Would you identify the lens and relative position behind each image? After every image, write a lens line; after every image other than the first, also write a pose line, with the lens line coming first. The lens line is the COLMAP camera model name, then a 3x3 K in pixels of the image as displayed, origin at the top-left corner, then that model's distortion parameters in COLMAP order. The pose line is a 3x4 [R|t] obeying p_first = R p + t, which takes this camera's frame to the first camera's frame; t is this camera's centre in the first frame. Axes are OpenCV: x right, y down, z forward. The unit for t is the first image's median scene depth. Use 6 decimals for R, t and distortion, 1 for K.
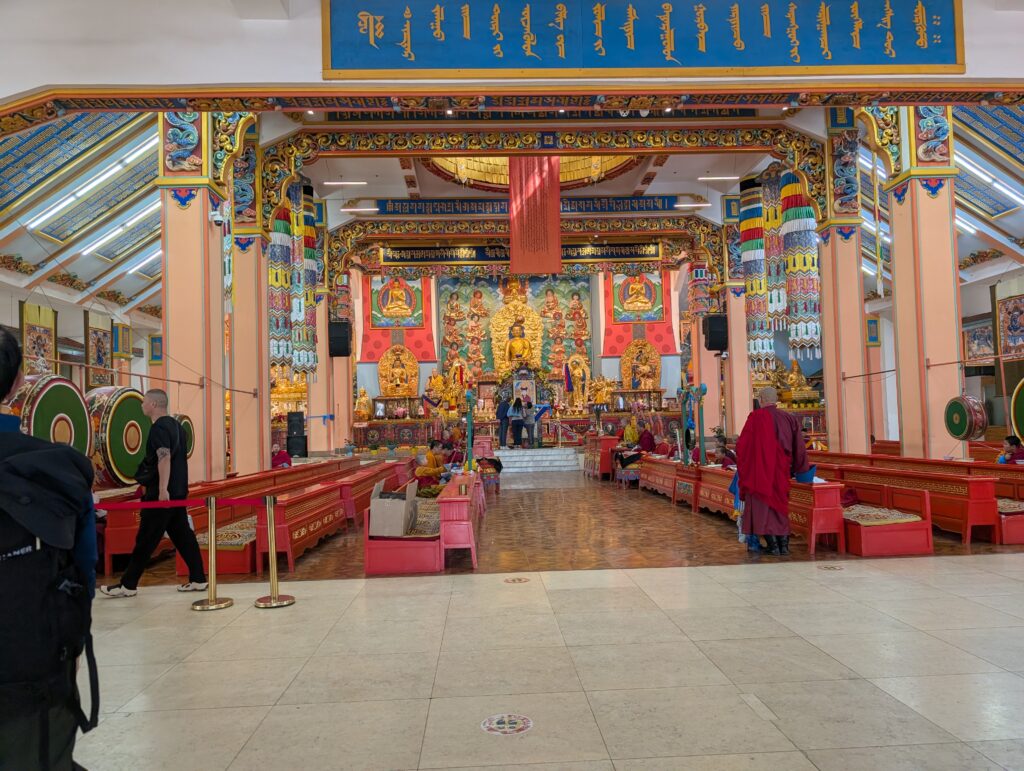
lens RADIAL K [[694.7, 0, 514.1], [0, 694.7, 411.7], [0, 0, 1]] dist [0.012162, -0.006836]
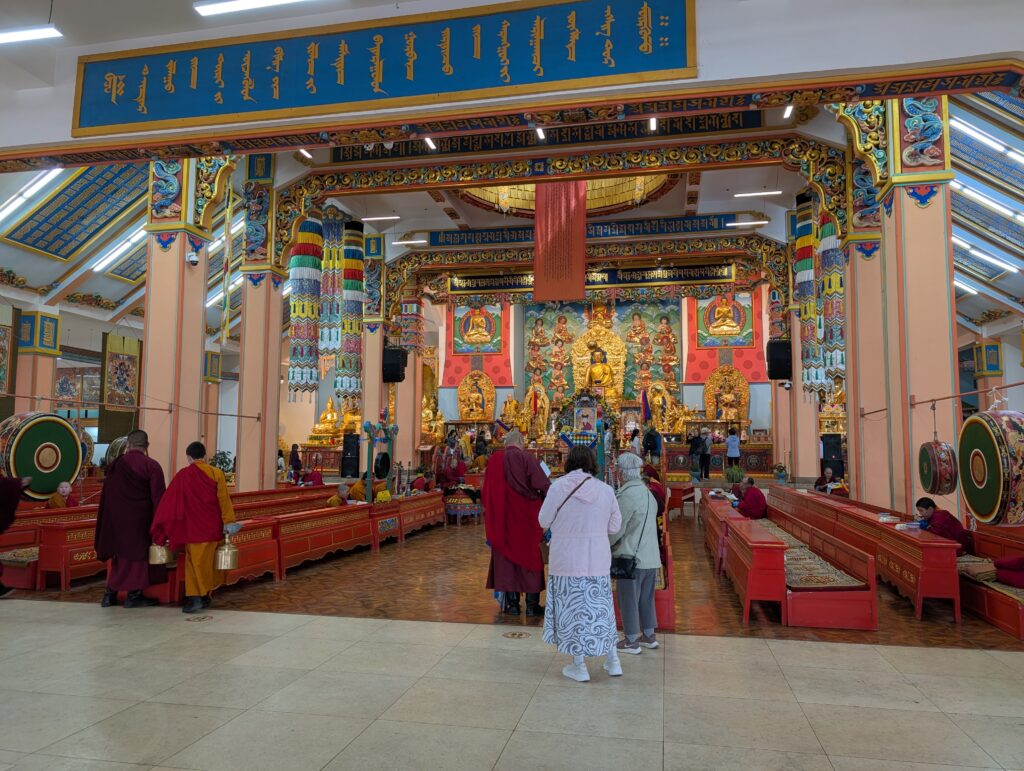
lens RADIAL K [[694.7, 0, 514.1], [0, 694.7, 411.7], [0, 0, 1]] dist [0.012162, -0.006836]
pose [[0.971150, 0.019801, -0.237646, 0.198624], [-0.027423, 0.999209, -0.028813, -0.011187], [0.236888, 0.034499, 0.970924, 0.036021]]
